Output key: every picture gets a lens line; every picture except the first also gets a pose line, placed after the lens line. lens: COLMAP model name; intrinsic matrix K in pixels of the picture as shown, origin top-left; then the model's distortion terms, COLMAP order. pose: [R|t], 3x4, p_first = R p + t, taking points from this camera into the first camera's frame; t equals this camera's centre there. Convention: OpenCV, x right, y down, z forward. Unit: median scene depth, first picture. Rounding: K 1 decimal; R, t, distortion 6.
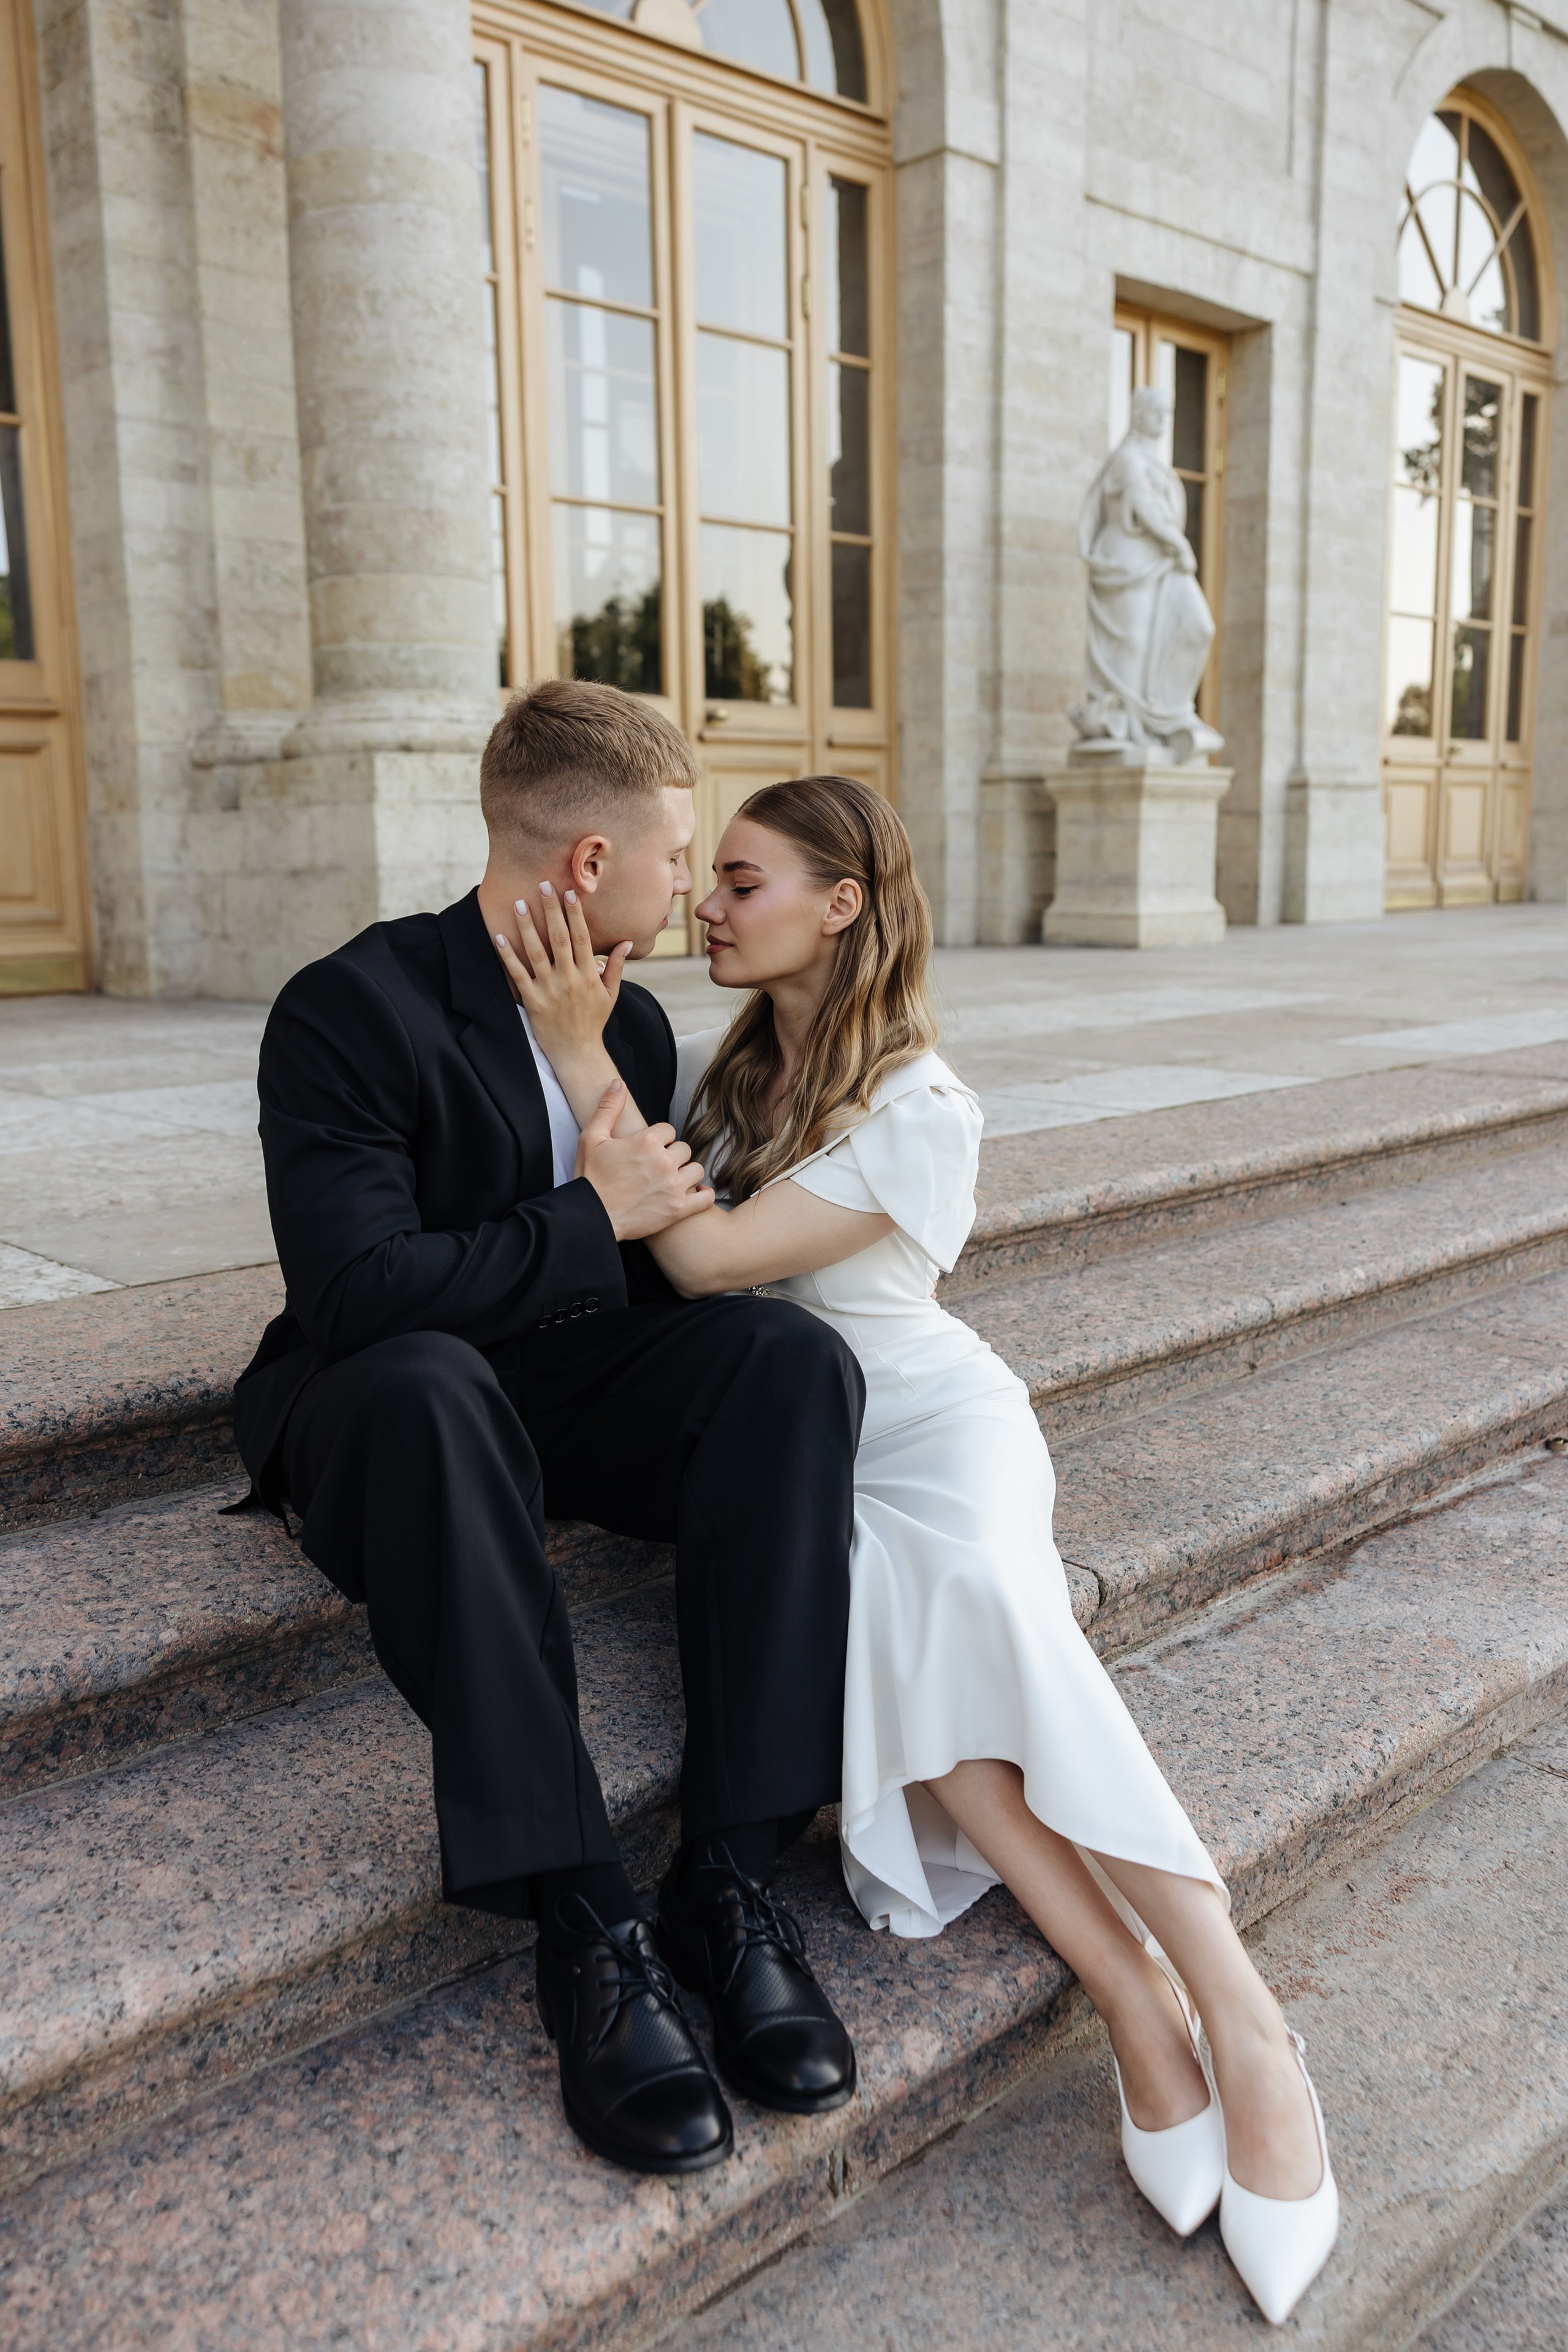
lens RADIAL K [[1956.8, 0, 770.7], [0, 1956.8, 1191.3], [0, 0, 1]] dist [0.005222, 0.003270]
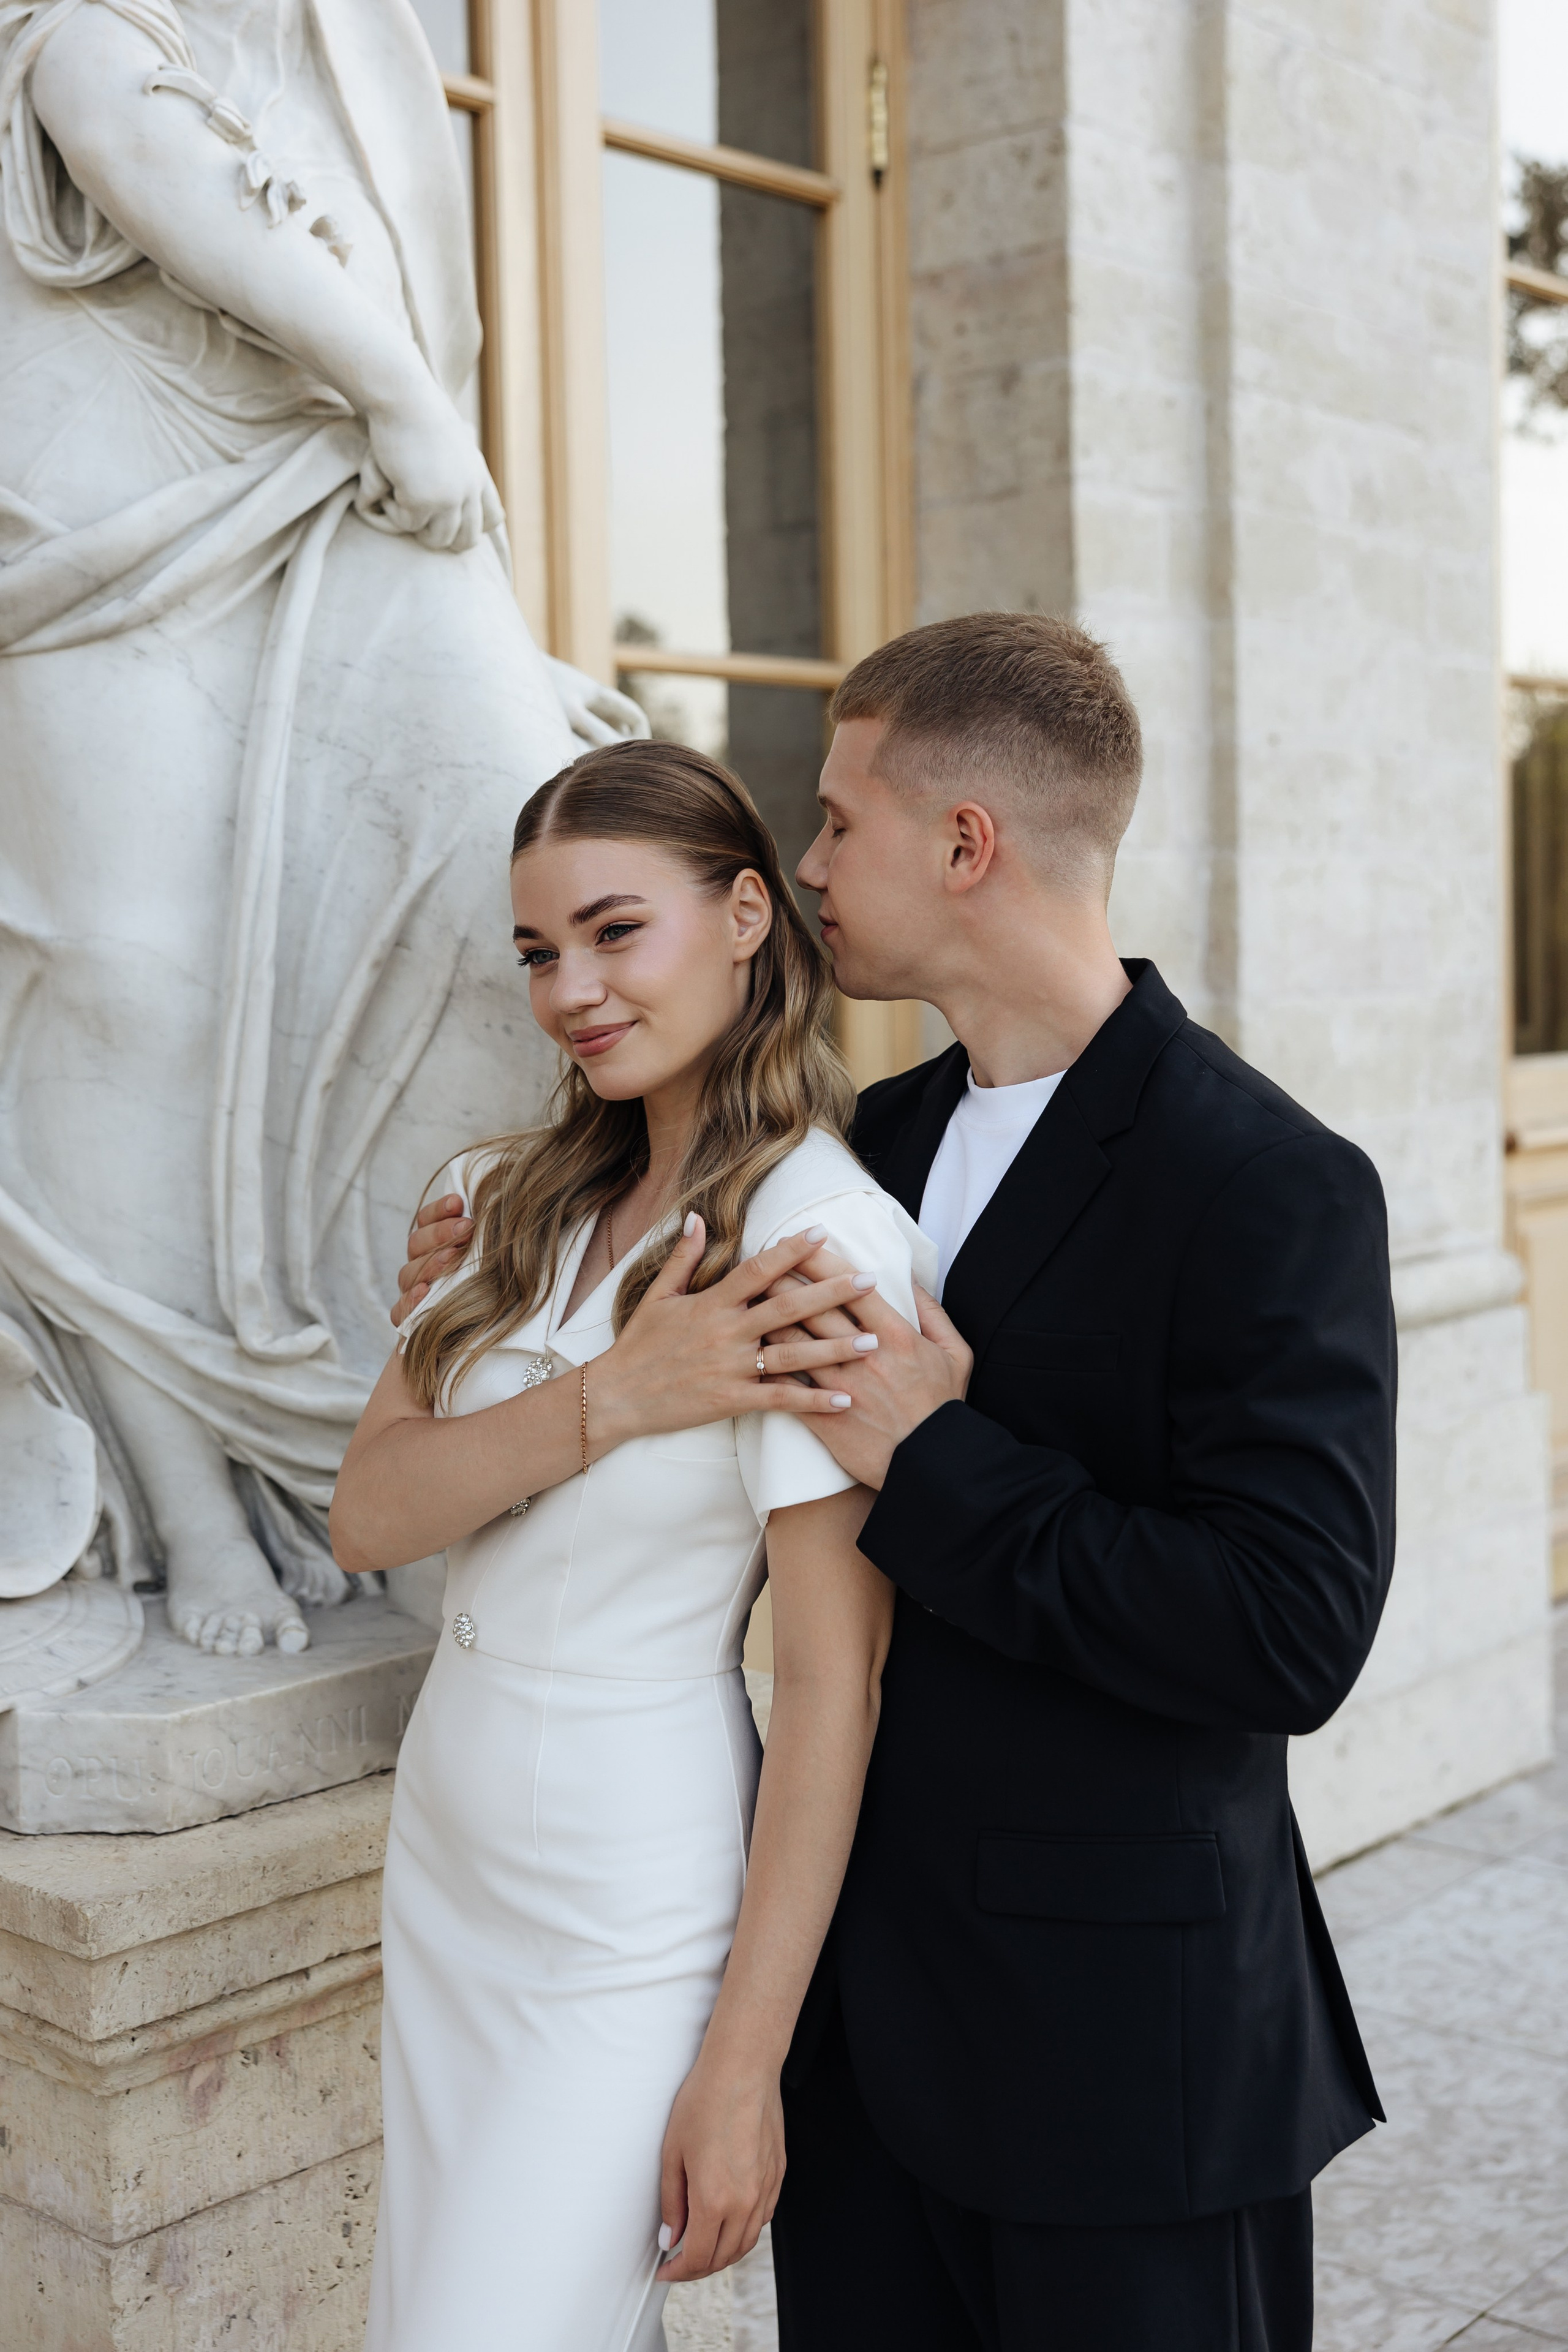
lens RADIAL K [[2925.8, 0, 750.1], [0, 2925.8, 1131.1], [0, 0, 1]] dist [0.002593, 0.025169]
pose [[0.996139, -0.013796, 0.086702, 0.234166], [0.023322, 0.993676, -0.109833, -0.263233], [-0.084639, 0.111431, 0.990161, 0.838328]]
